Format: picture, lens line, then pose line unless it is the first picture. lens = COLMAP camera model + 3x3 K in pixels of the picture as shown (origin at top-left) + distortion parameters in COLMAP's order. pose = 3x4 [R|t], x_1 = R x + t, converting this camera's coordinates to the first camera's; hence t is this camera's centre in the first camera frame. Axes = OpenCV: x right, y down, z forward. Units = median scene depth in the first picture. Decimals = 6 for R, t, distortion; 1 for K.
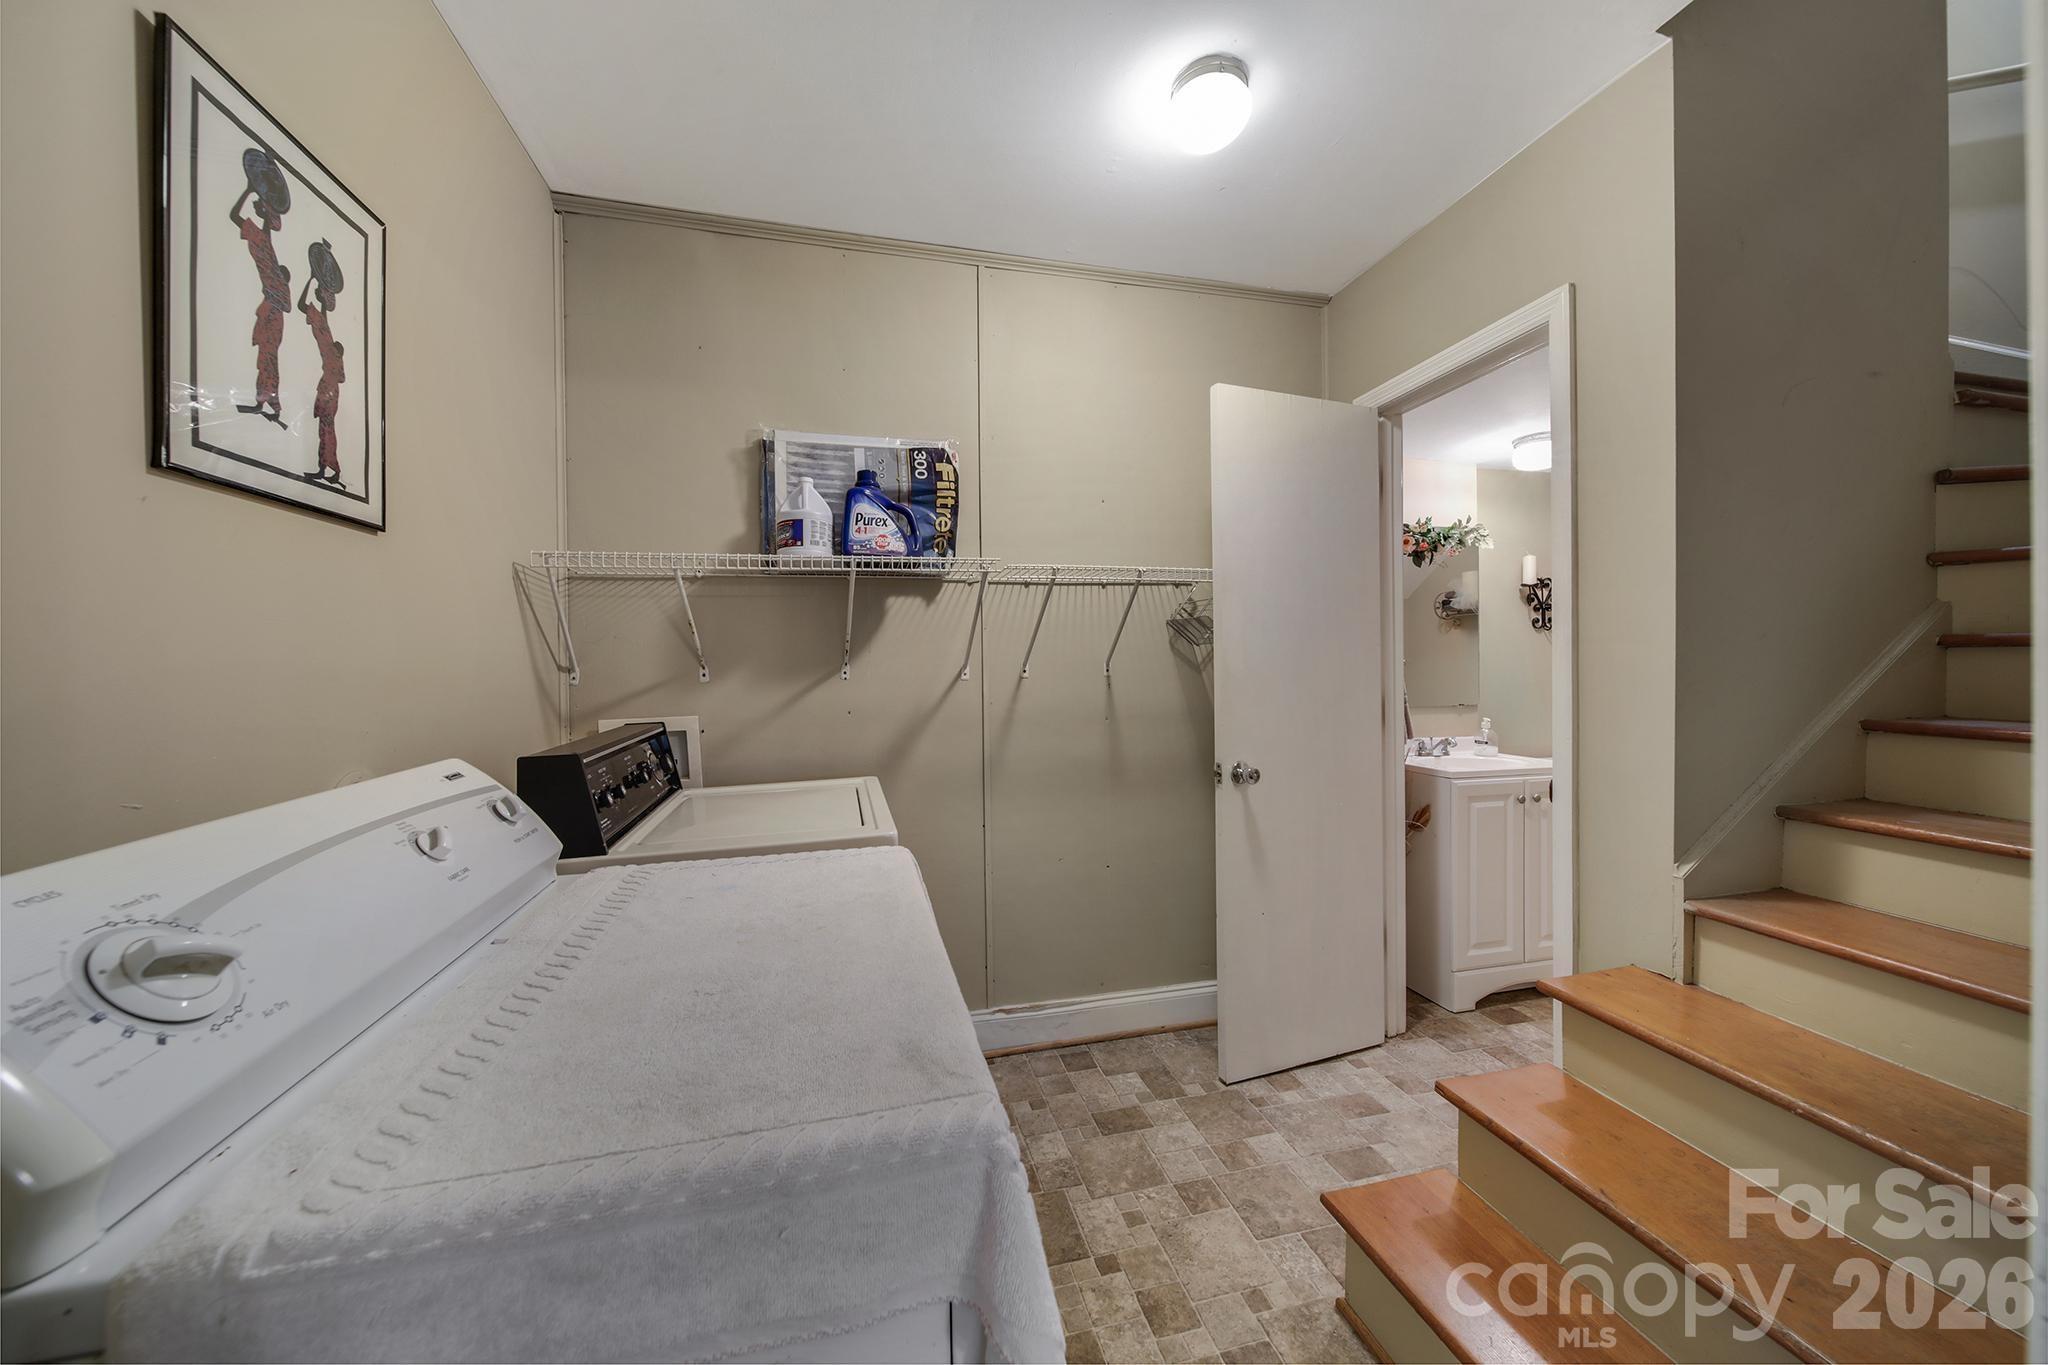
lens RADIAL K [[717.8, 0, 1024.1], [0, 717.8, 679.4], [0, 0, 1]] dist [-0.005016, -0.000750]
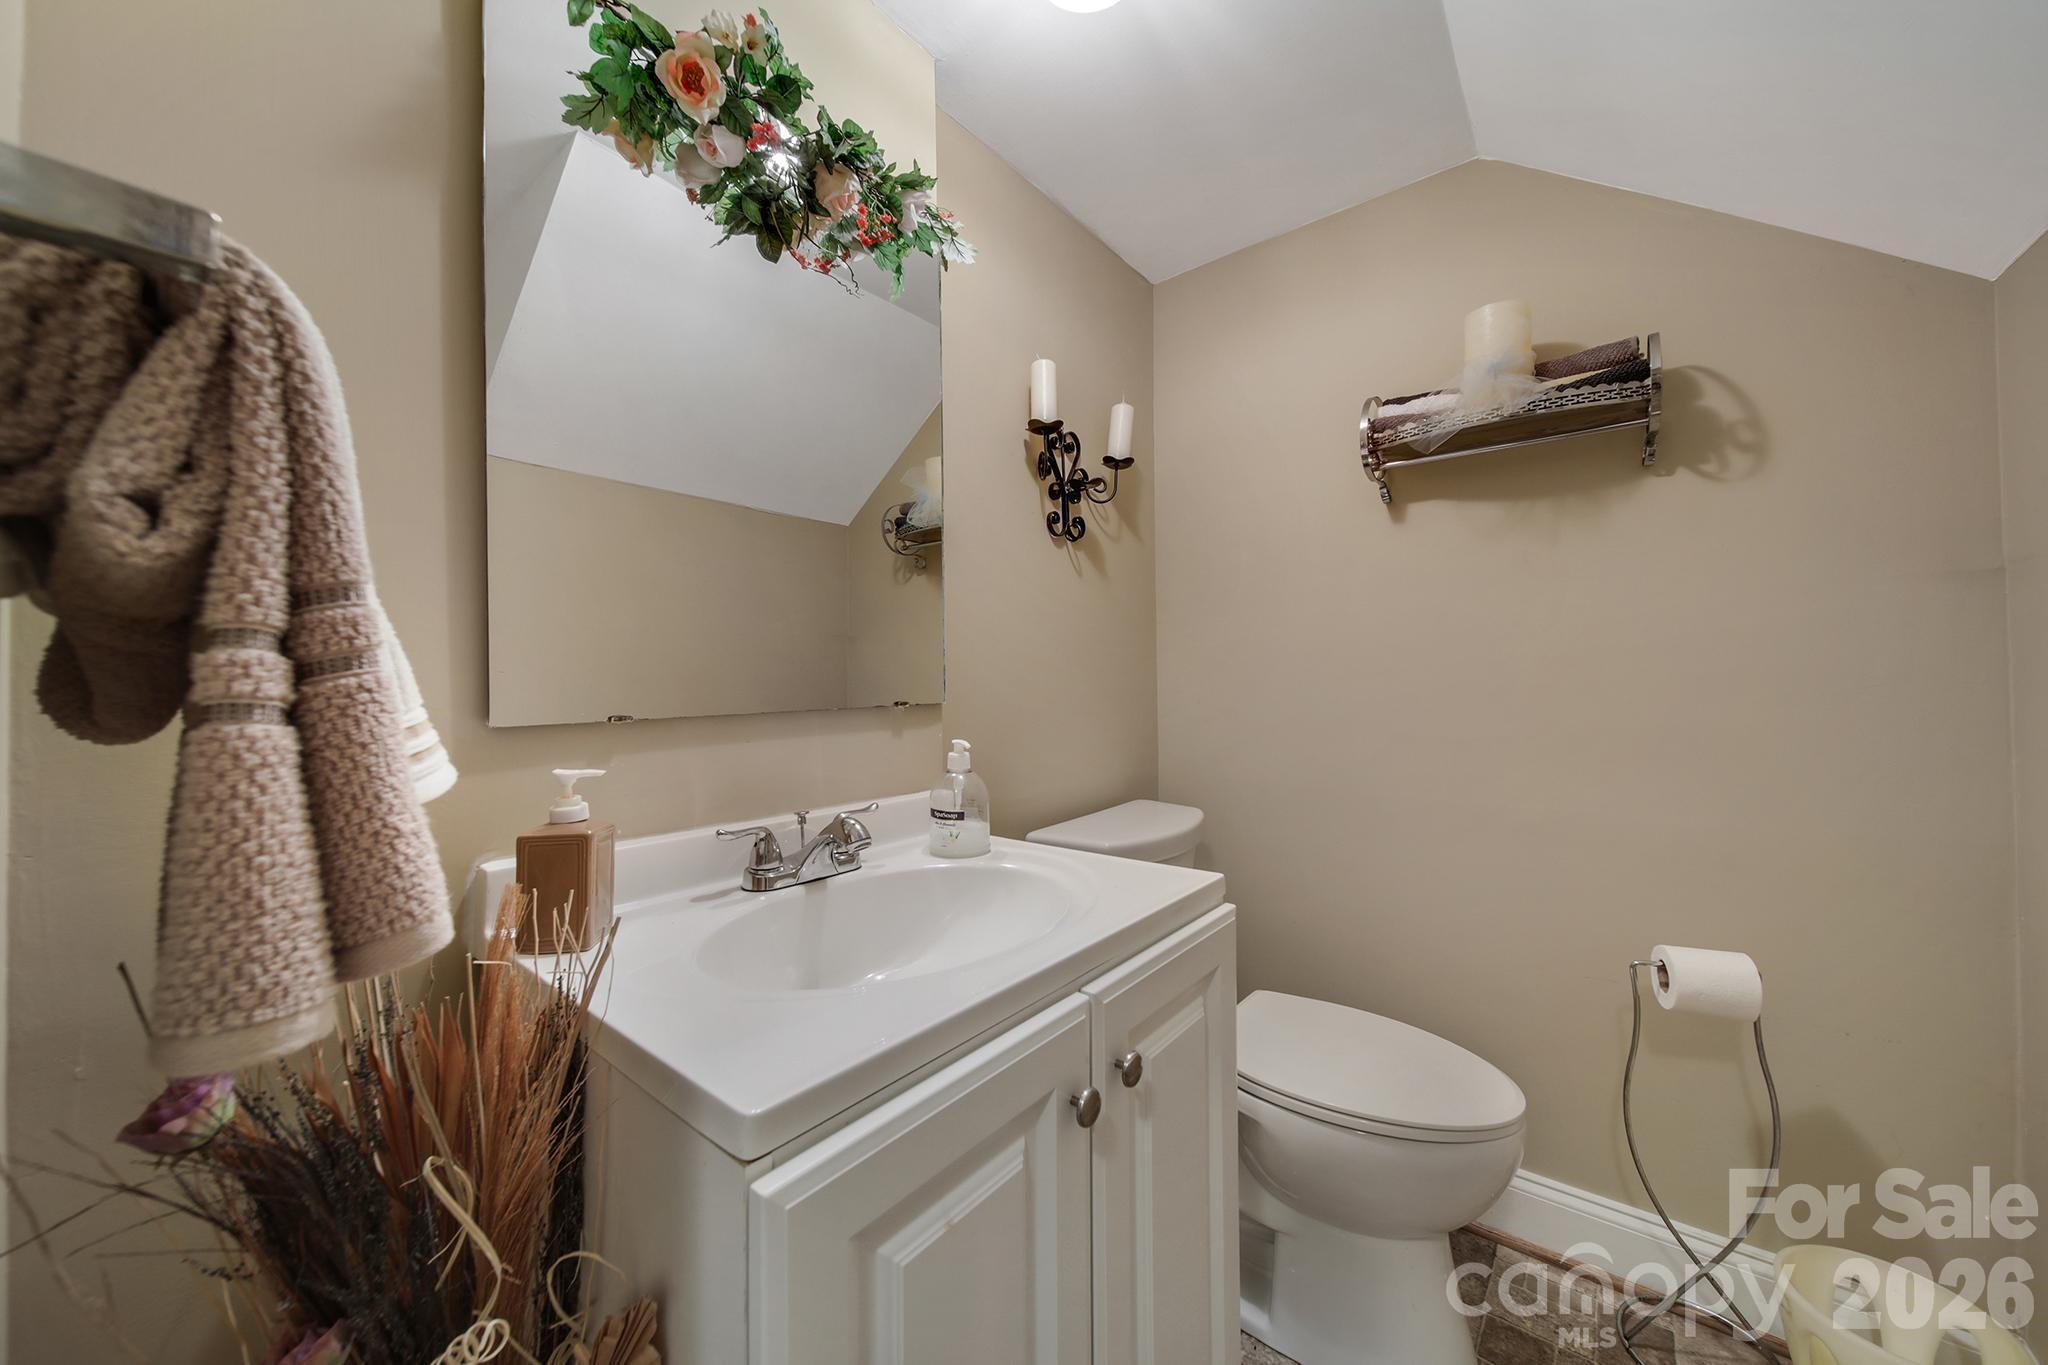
lens RADIAL K [[729.6, 0, 1022.1], [0, 729.6, 679.0], [0, 0, 1]] dist [0.000254, 0.000003]
pose [[0.798795, 0.008277, 0.601546, 0.422512], [0.007441, 0.999693, -0.023636, 0.030610], [-0.601557, 0.023356, 0.798489, 0.646419]]
